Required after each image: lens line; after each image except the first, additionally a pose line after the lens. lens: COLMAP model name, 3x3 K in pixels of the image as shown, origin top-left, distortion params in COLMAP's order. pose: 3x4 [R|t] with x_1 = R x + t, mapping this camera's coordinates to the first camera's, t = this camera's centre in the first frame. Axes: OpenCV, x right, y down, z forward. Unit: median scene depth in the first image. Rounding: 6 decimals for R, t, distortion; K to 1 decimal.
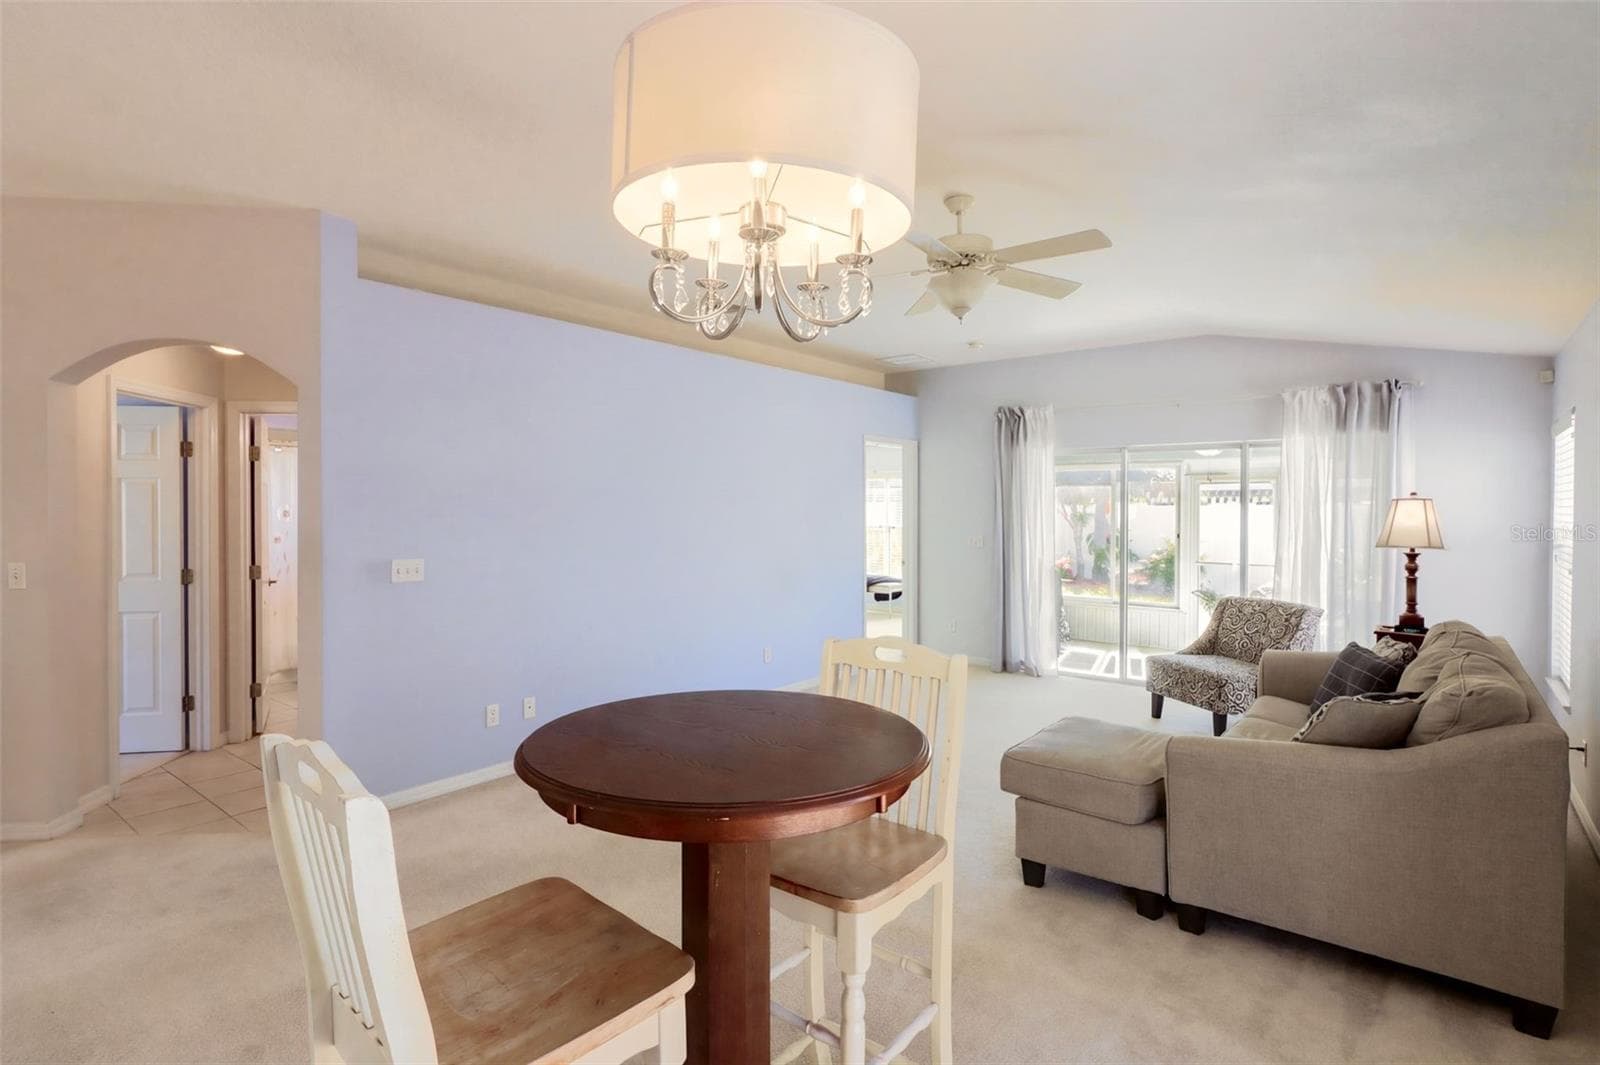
lens RADIAL K [[807.1, 0, 791.4], [0, 807.1, 515.5], [0, 0, 1]] dist [-0.000291, -0.000567]
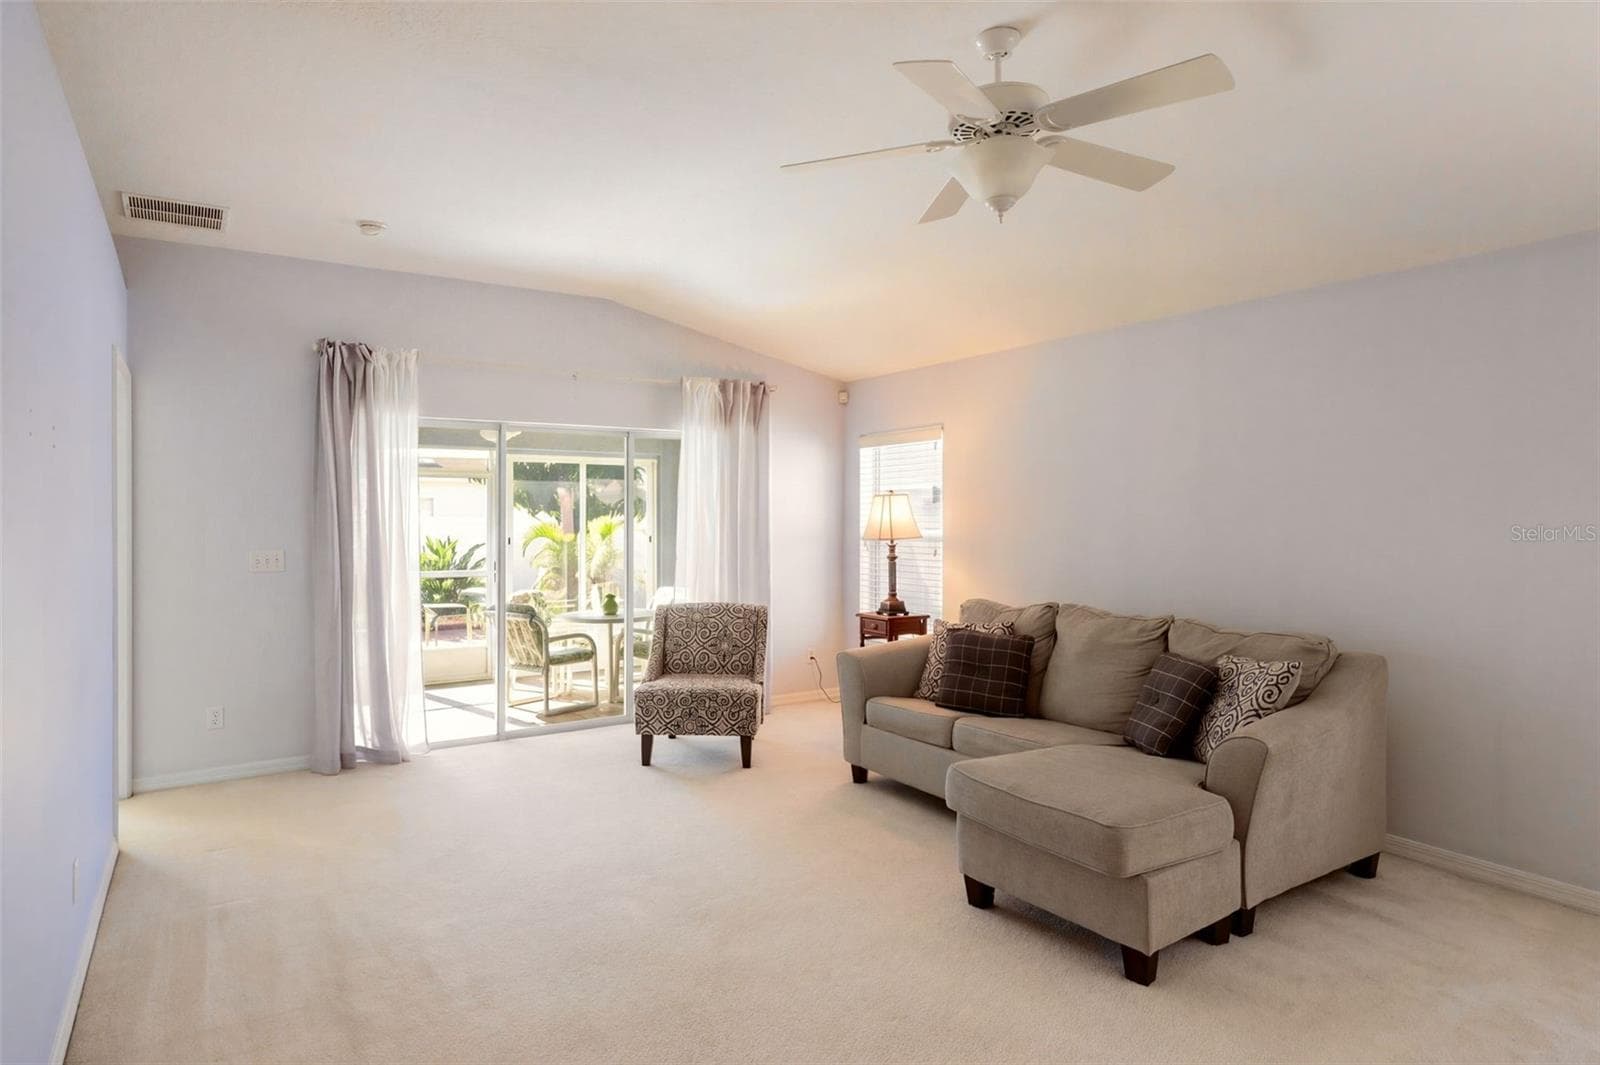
lens RADIAL K [[900.6, 0, 794.4], [0, 900.6, 515.3], [0, 0, 1]] dist [-0.003996, 0.000526]
pose [[0.327065, -0.004316, 0.944992, -0.359549], [0.012244, 0.999925, 0.000329, 0.003918], [-0.944923, 0.011463, 0.327093, 0.595232]]
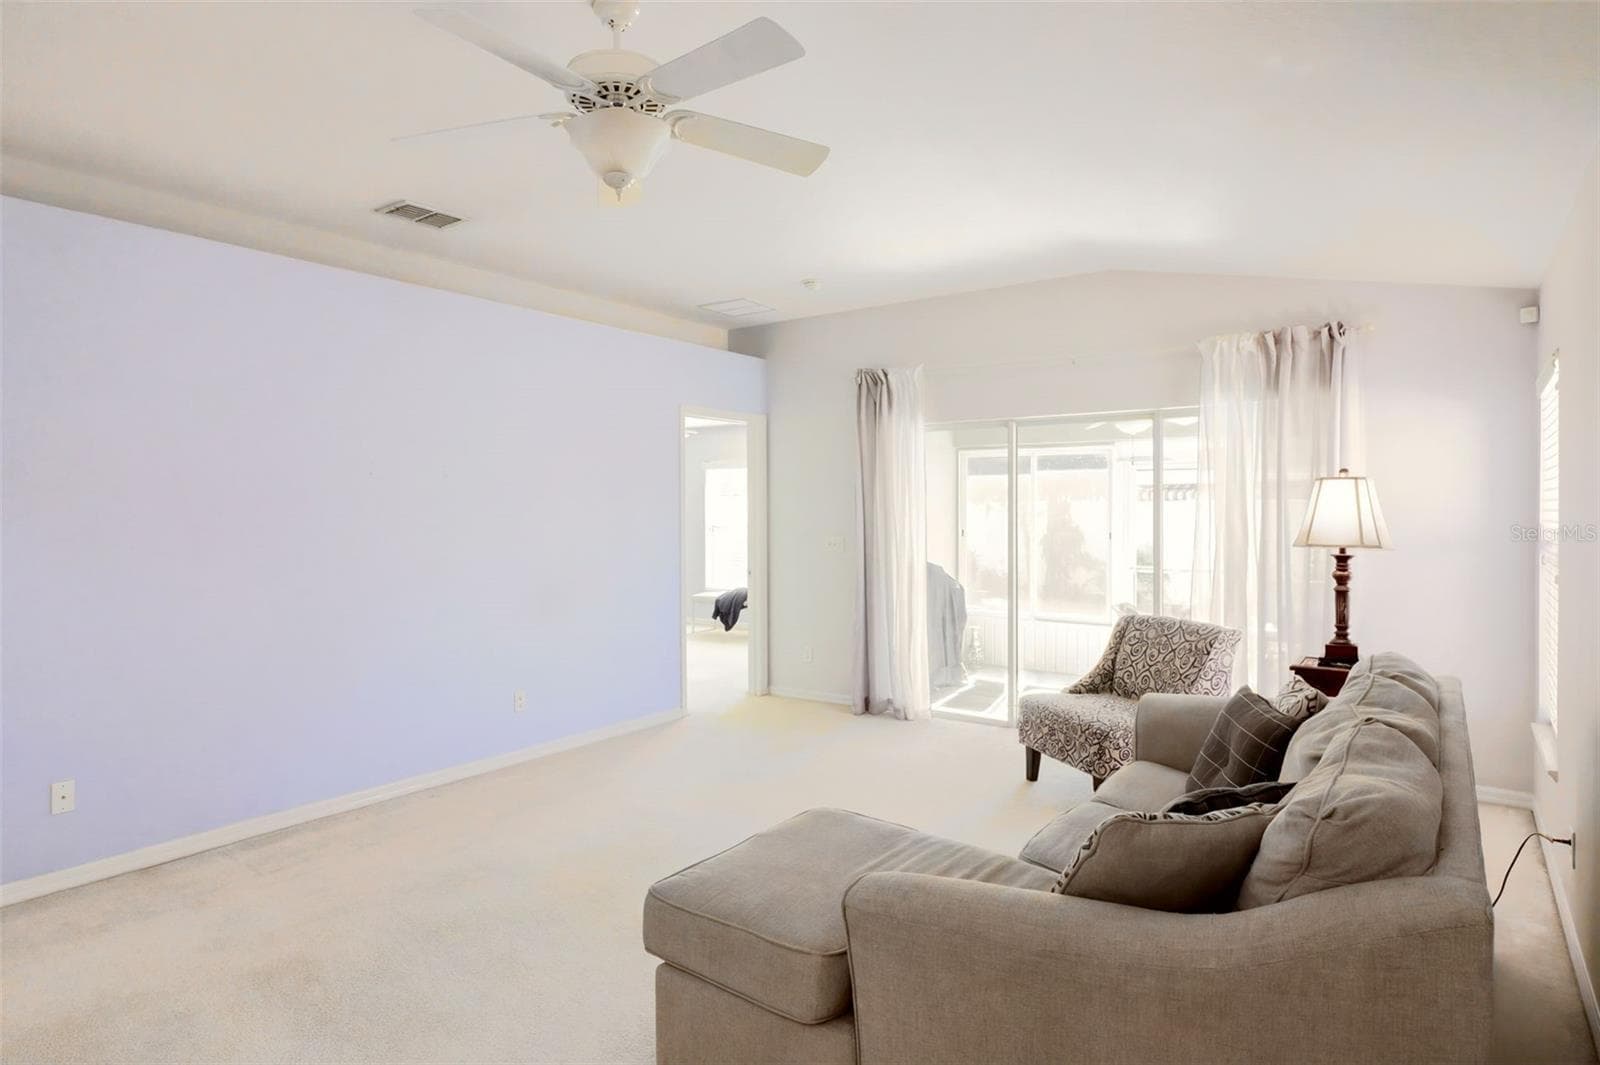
lens RADIAL K [[900.6, 0, 794.4], [0, 900.6, 515.3], [0, 0, 1]] dist [-0.003996, 0.000526]
pose [[0.999127, -0.005285, 0.041452, 0.212086], [0.005467, 0.999976, -0.004271, 0.010476], [-0.041428, 0.004494, 0.999131, 0.191970]]
